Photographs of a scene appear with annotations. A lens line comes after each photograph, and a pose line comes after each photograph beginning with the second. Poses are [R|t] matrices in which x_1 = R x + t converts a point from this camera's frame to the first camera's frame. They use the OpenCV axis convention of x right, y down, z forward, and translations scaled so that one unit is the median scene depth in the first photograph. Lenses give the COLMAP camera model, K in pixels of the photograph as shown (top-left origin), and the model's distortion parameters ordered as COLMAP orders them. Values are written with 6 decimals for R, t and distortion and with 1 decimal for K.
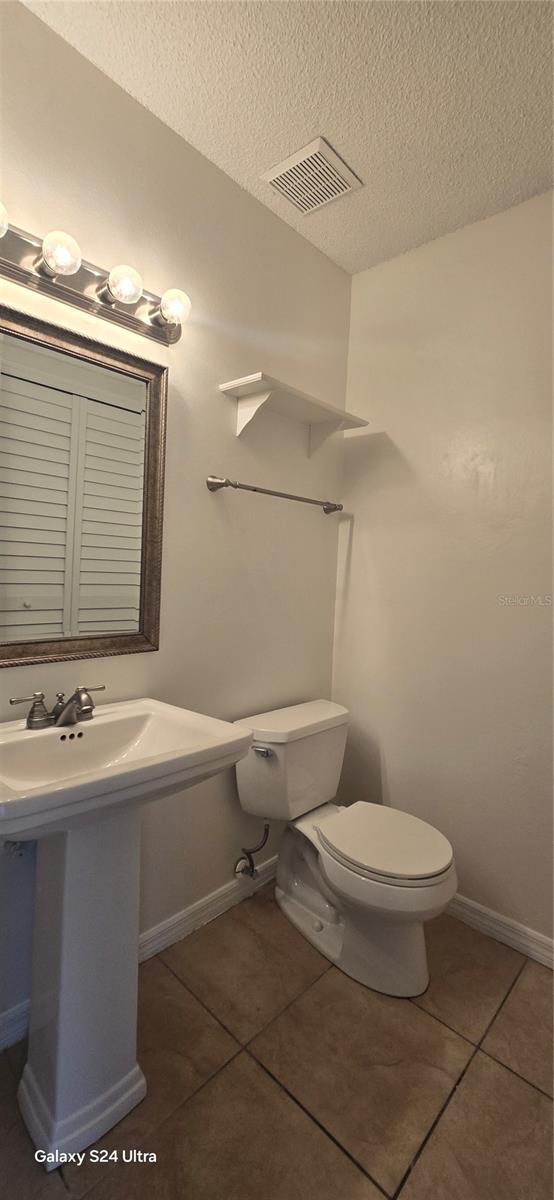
lens RADIAL K [[489.5, 0, 283.5], [0, 489.5, 604.7], [0, 0, 1]] dist [-0.002976, -0.000807]
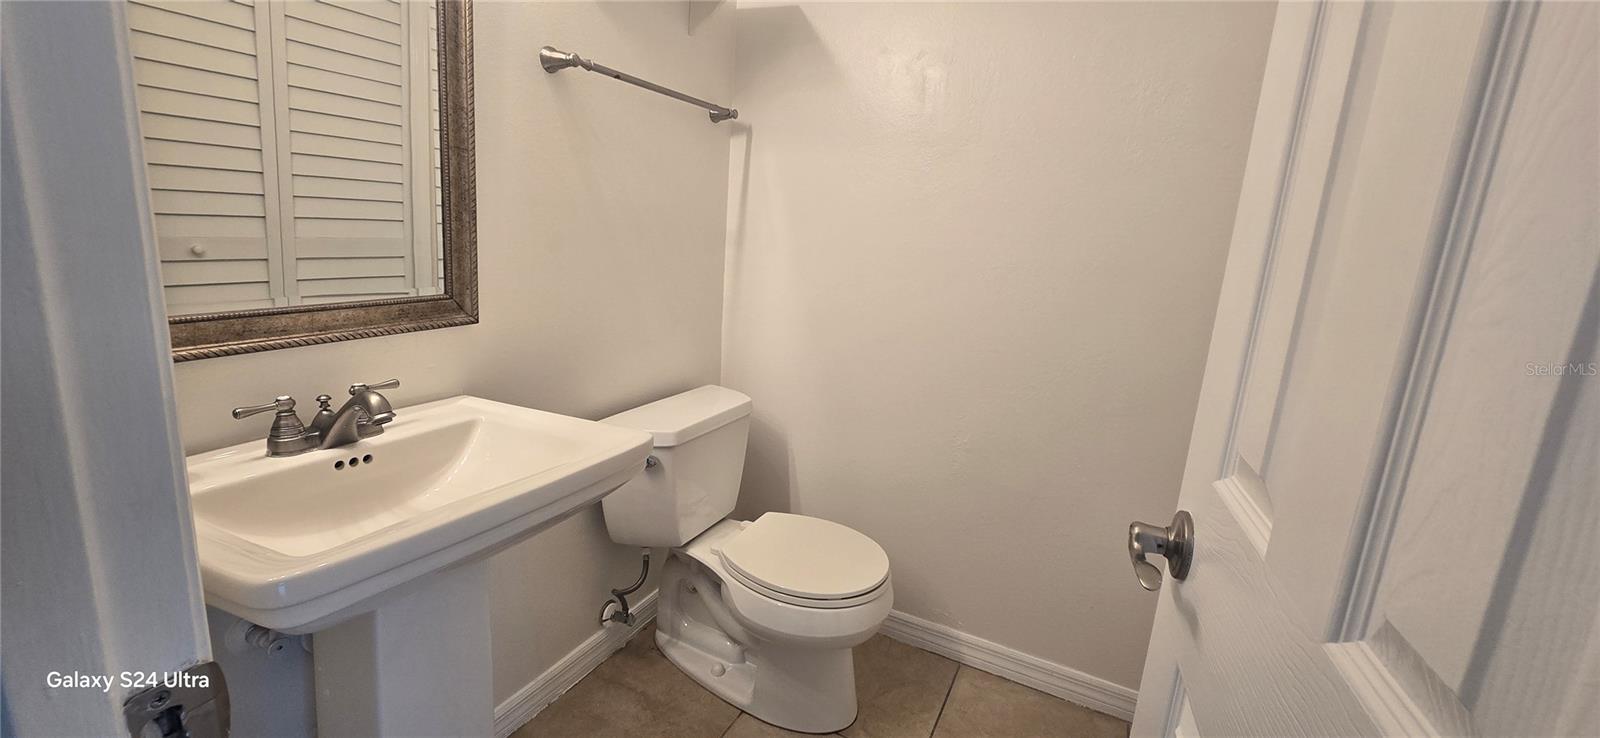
lens RADIAL K [[652.6, 0, 797.2], [0, 652.6, 357.9], [0, 0, 1]] dist [-0.002976, -0.000807]
pose [[0.959922, -0.034441, 0.278144, -0.087390], [-0.008595, 0.988336, 0.152045, 0.003860], [-0.280136, -0.148342, 0.948429, 0.050421]]
